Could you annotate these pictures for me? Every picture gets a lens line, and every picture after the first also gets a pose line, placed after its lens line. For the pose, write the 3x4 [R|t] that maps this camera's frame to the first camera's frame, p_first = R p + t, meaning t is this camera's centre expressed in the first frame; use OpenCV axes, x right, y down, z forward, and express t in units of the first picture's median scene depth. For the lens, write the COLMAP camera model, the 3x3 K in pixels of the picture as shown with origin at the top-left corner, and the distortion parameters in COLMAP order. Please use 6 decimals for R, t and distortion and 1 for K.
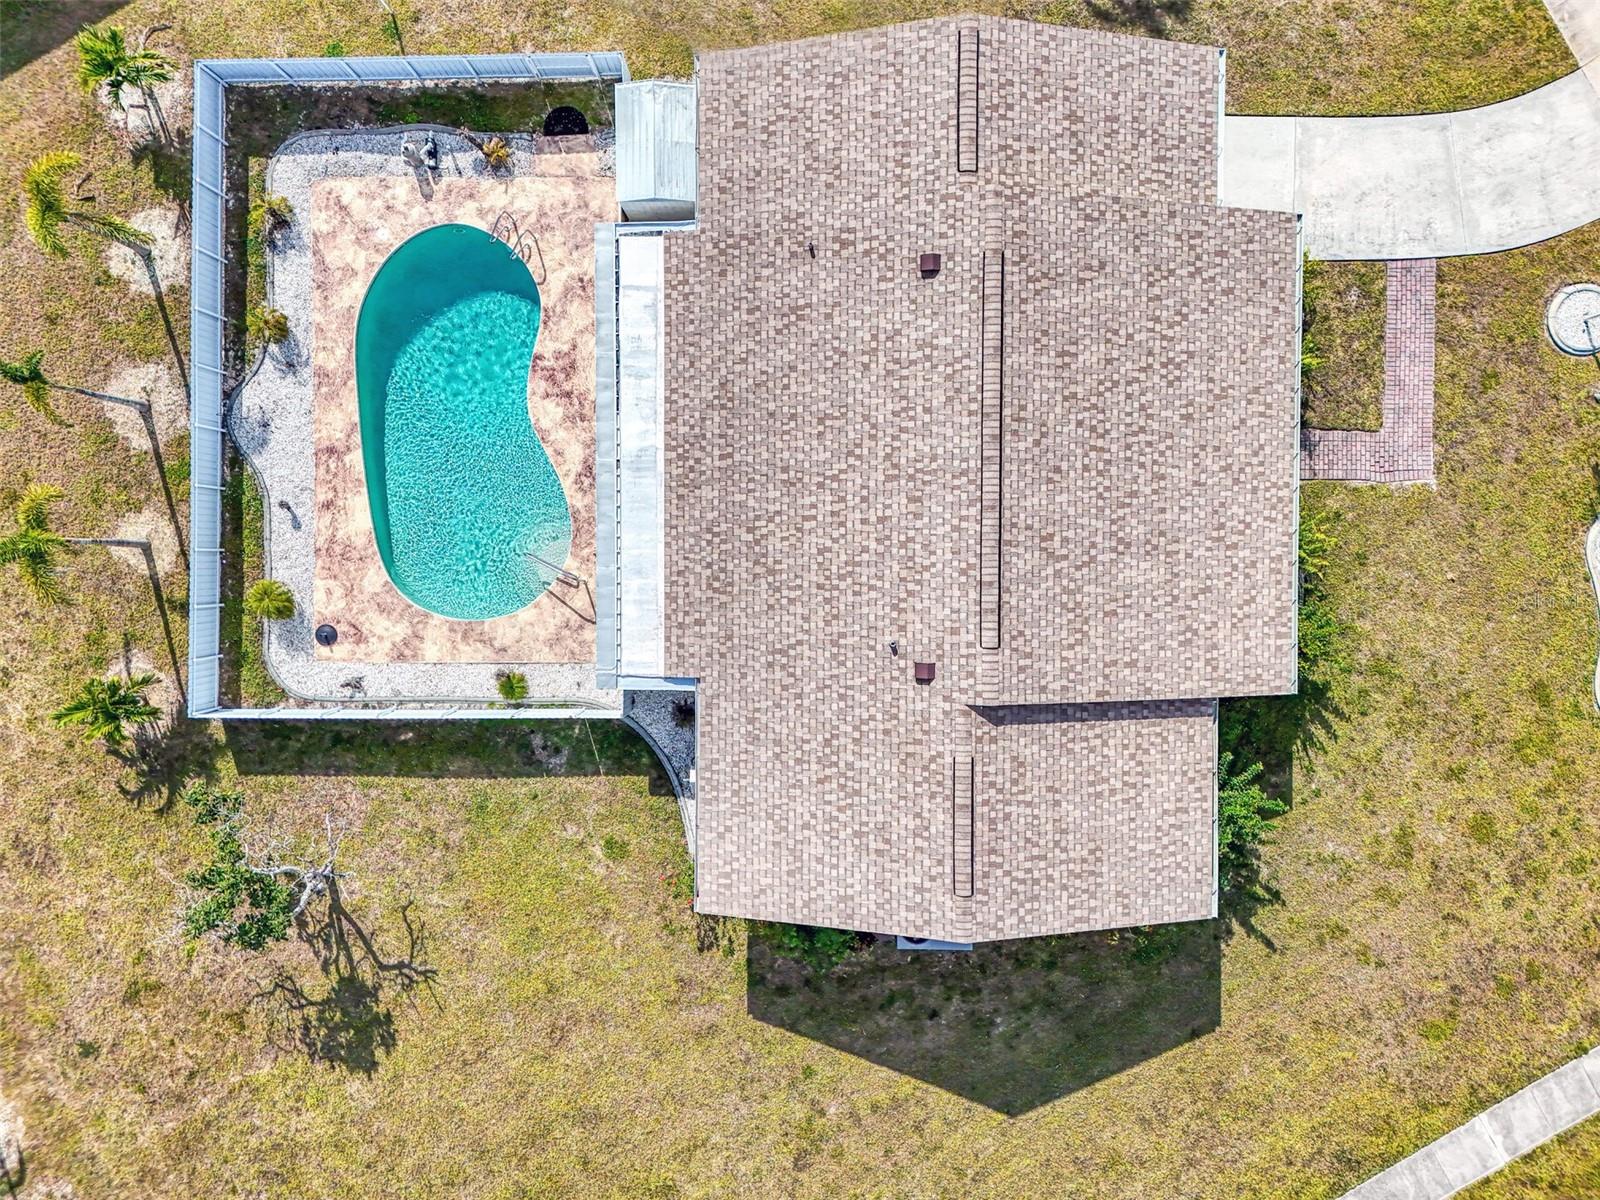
lens RADIAL K [[1181.5, 0, 797.8], [0, 1181.5, 572.1], [0, 0, 1]] dist [0.056103, -0.051760]
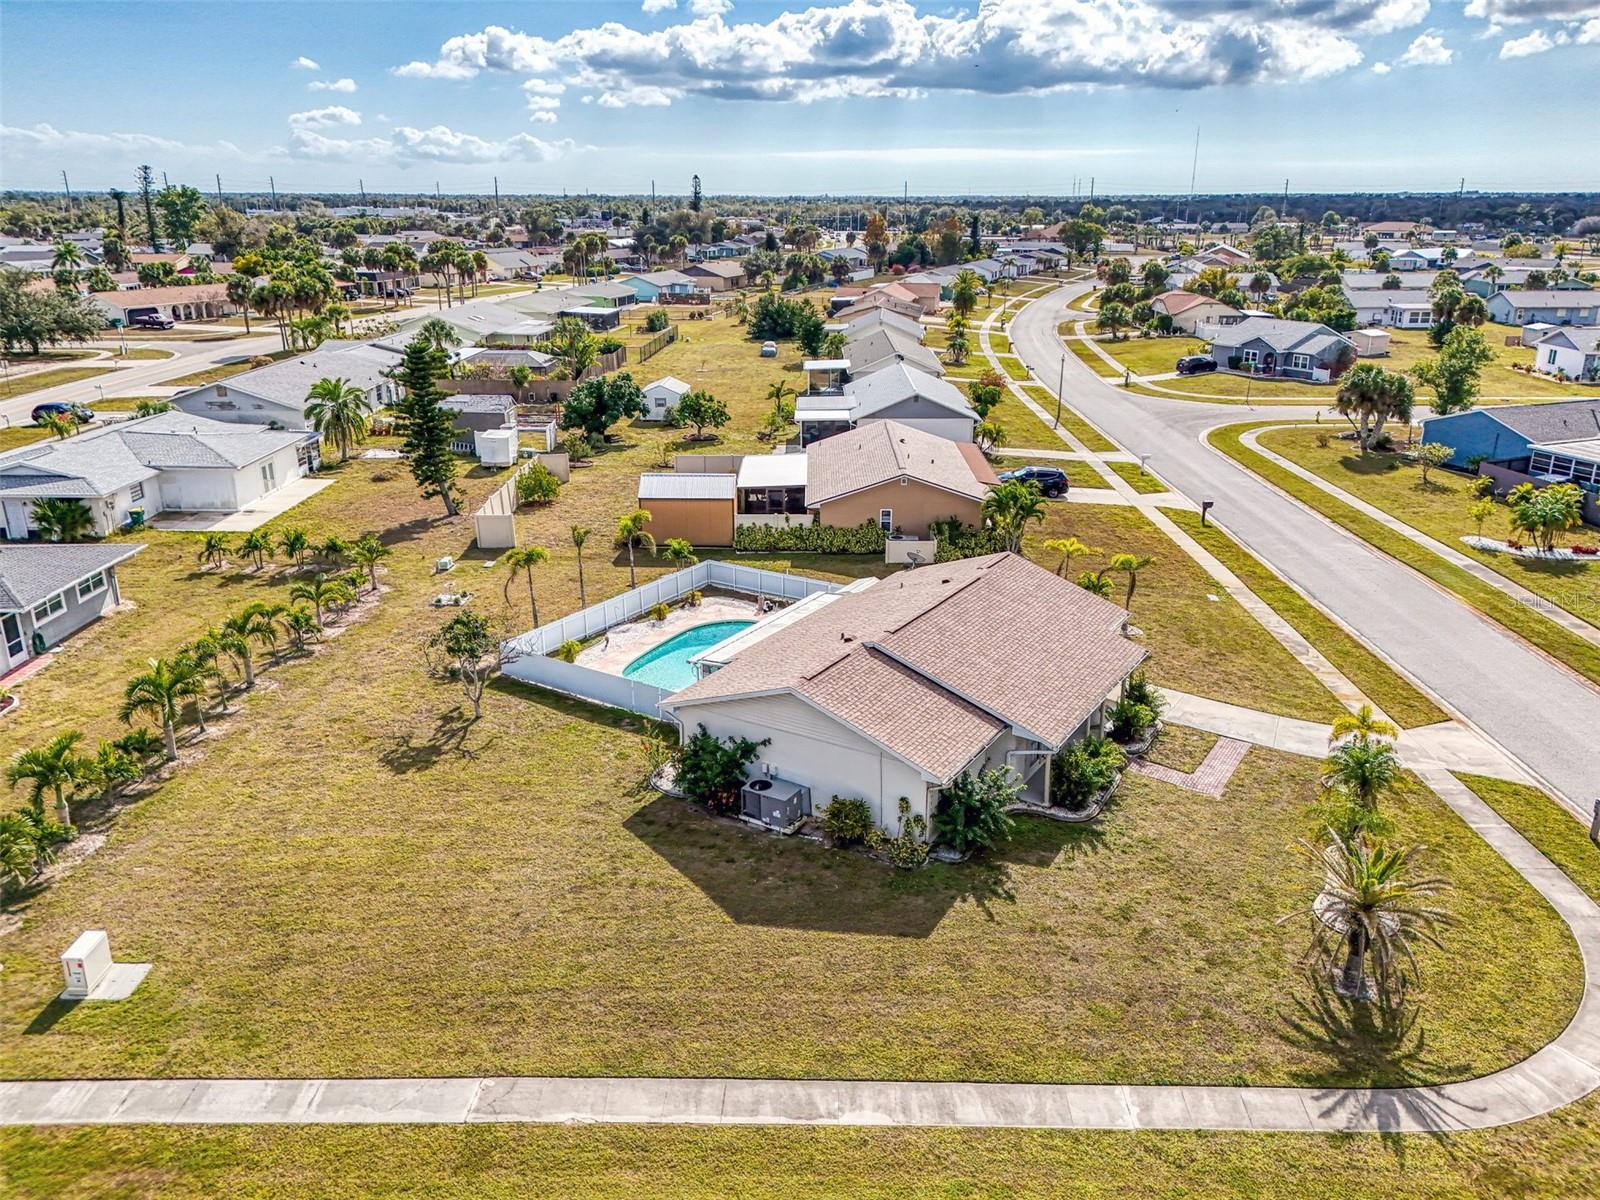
lens RADIAL K [[1184.9, 0, 800.0], [0, 1184.9, 600.0], [0, 0, 1]] dist [0.086541, -0.091446]
pose [[0.851521, 0.185021, -0.490592, 0.768240], [-0.523815, 0.259100, -0.811471, 1.321343], [-0.023027, 0.947963, 0.317545, 0.311965]]
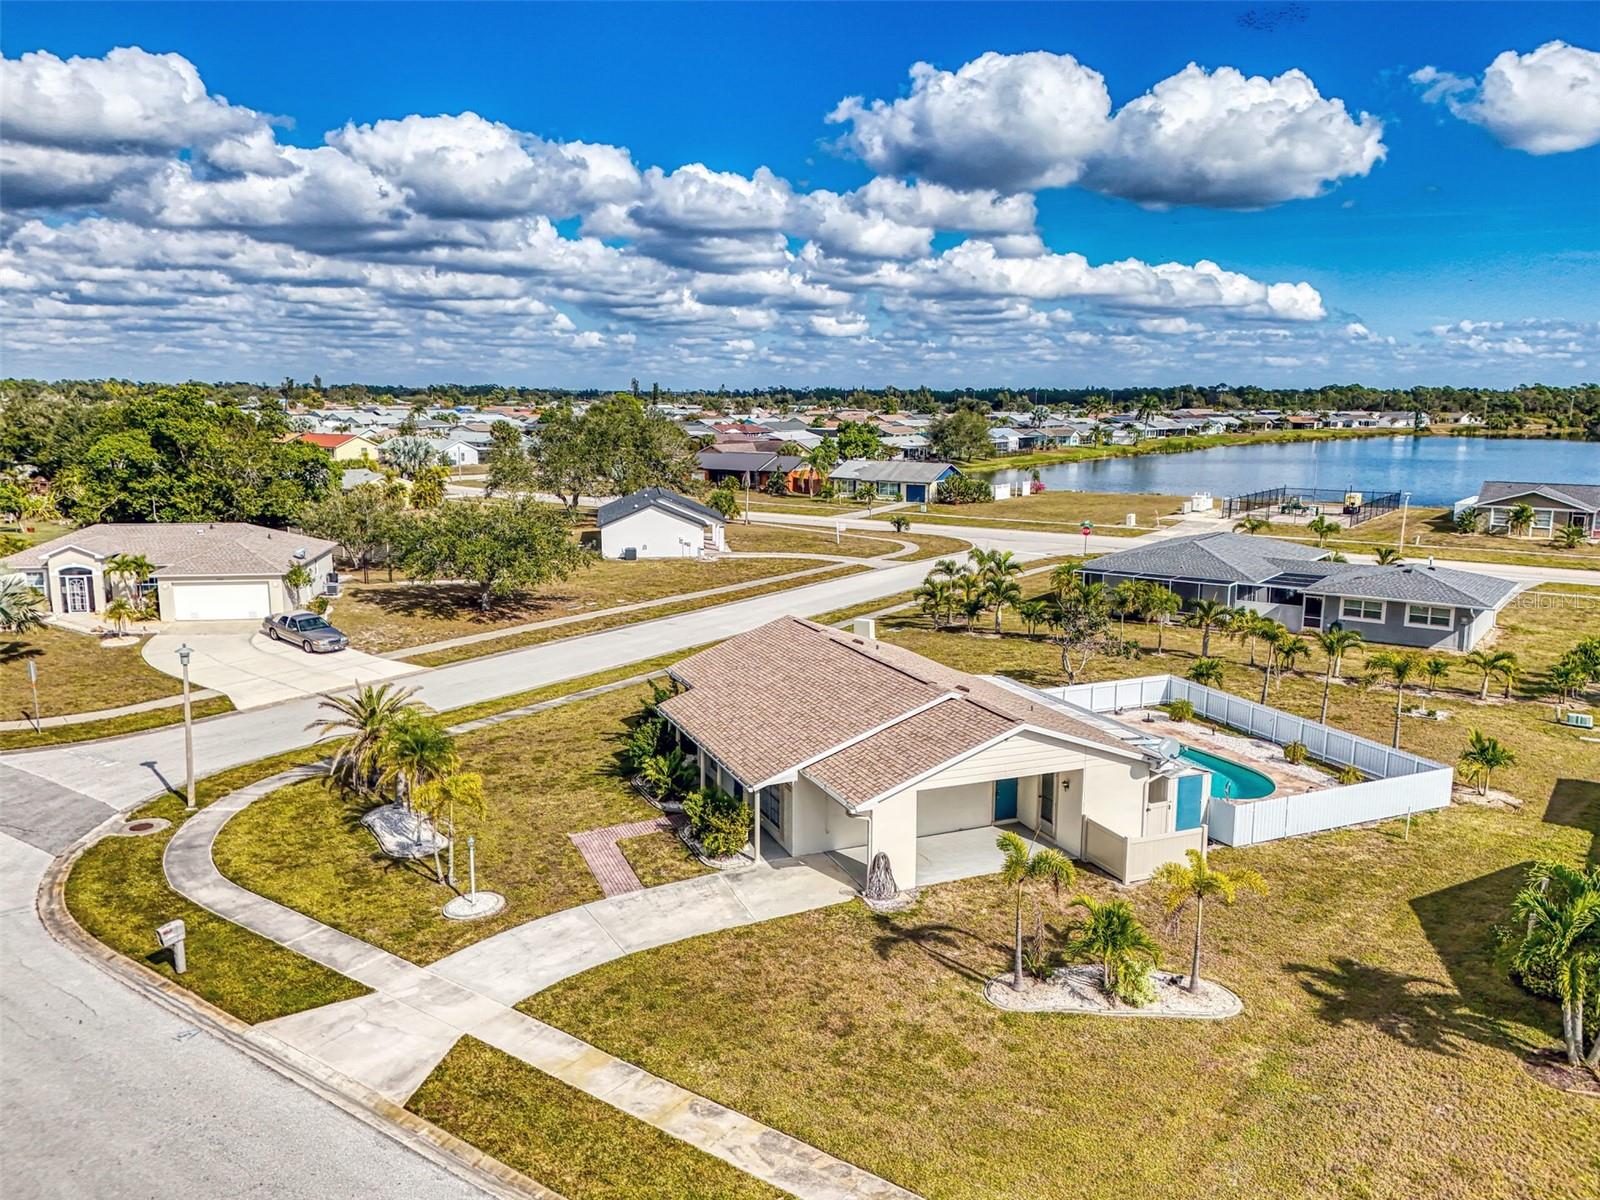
lens RADIAL K [[1194.0, 0, 800.0], [0, 1194.0, 600.0], [0, 0, 1]] dist [0.078147, -0.076516]
pose [[-0.922179, 0.079334, -0.378538, 0.787655], [-0.386711, -0.173185, 0.905793, -1.390834], [0.006303, 0.981689, 0.190387, 0.464566]]
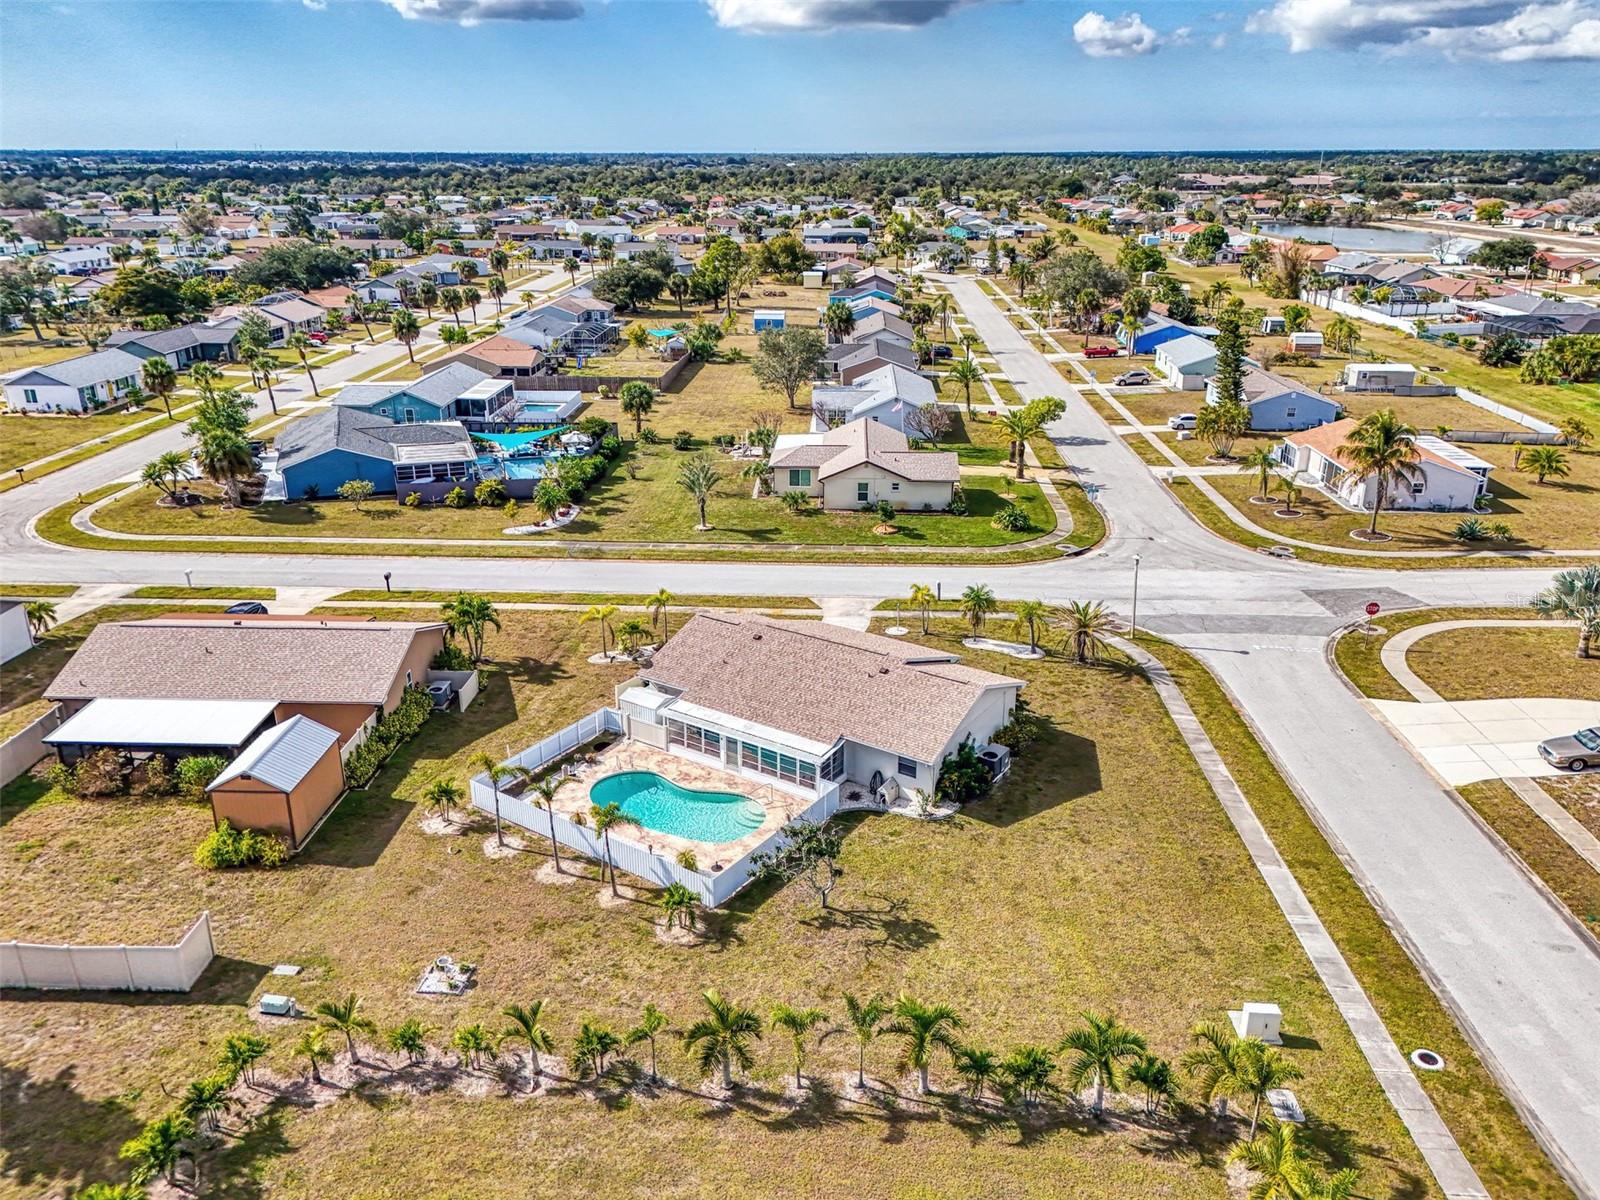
lens RADIAL K [[1186.4, 0, 796.9], [0, 1186.4, 605.2], [0, 0, 1]] dist [0.088040, -0.097943]
pose [[0.555015, -0.279010, 0.783653, -1.670503], [0.831835, 0.182824, -0.524047, 1.056301], [0.002944, 0.942724, 0.333561, -0.001244]]
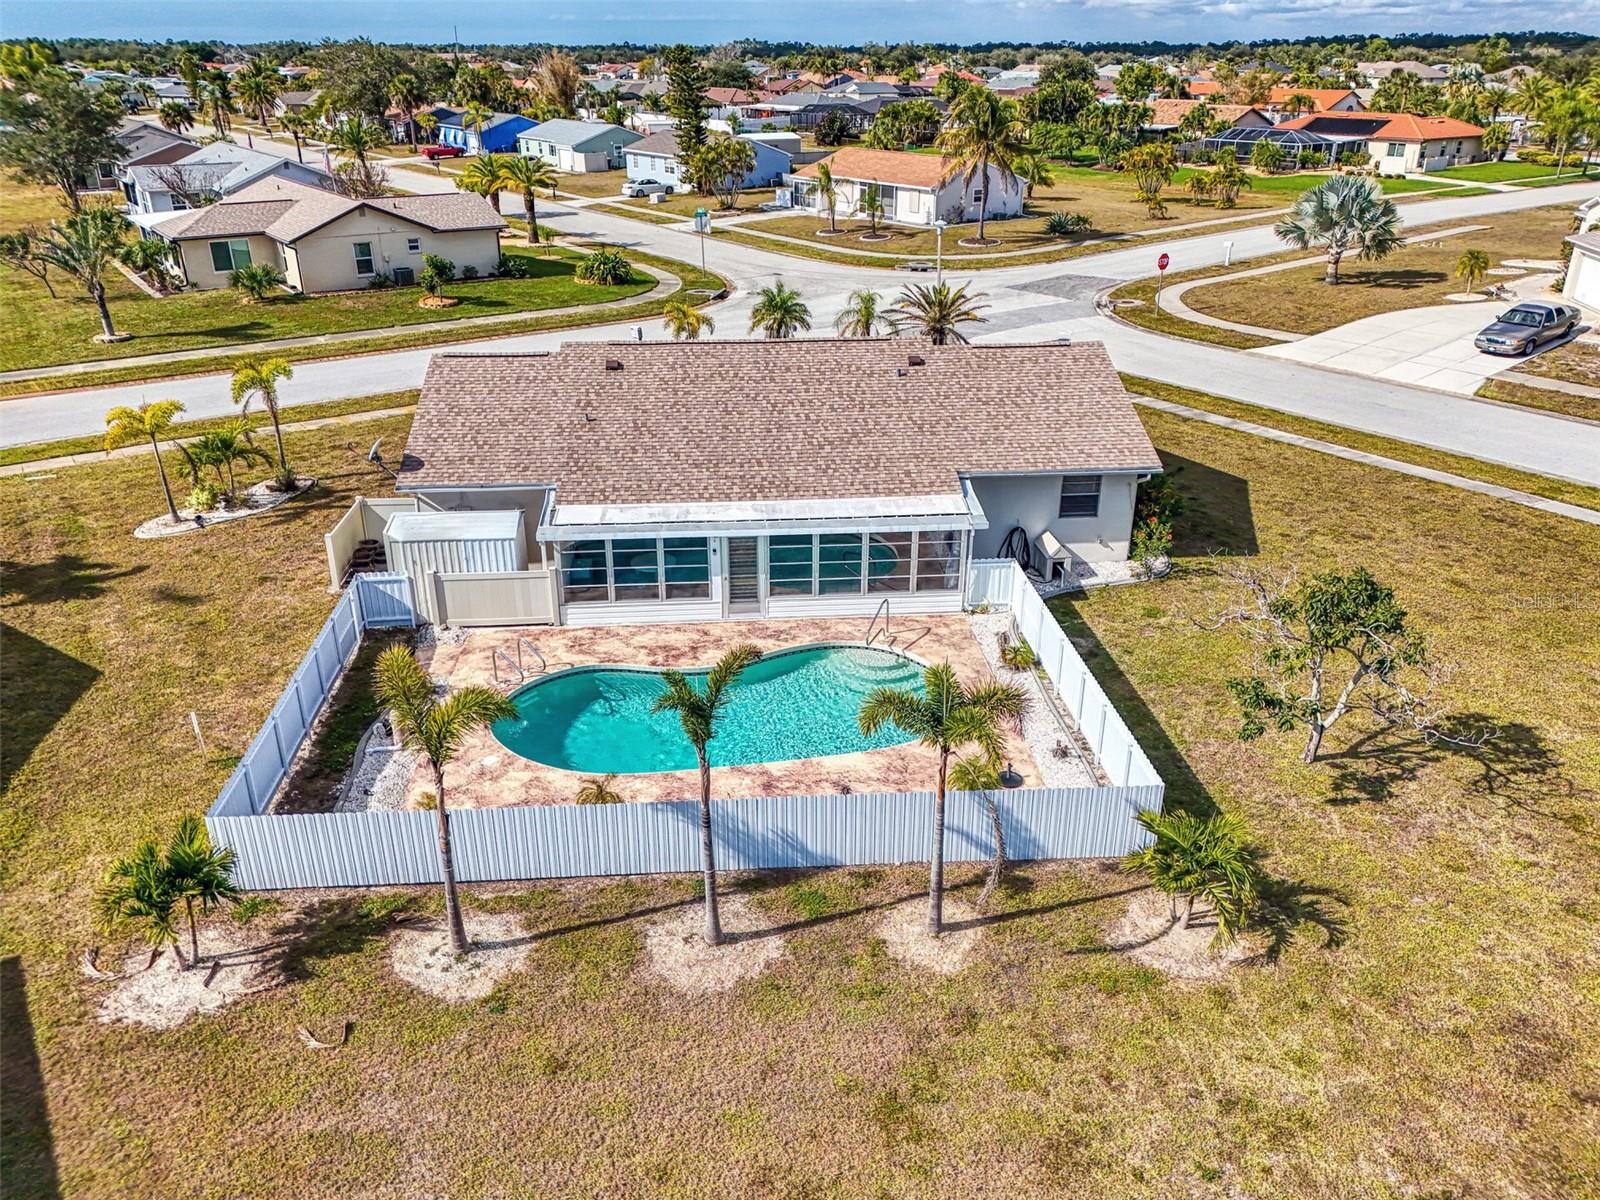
lens RADIAL K [[1194.0, 0, 800.0], [0, 1194.0, 600.0], [0, 0, 1]] dist [0.078147, -0.076516]
pose [[-0.080378, -0.396785, 0.914386, -1.047973], [0.996631, -0.046984, 0.067219, -0.127518], [0.016290, 0.916708, 0.399225, 0.588282]]
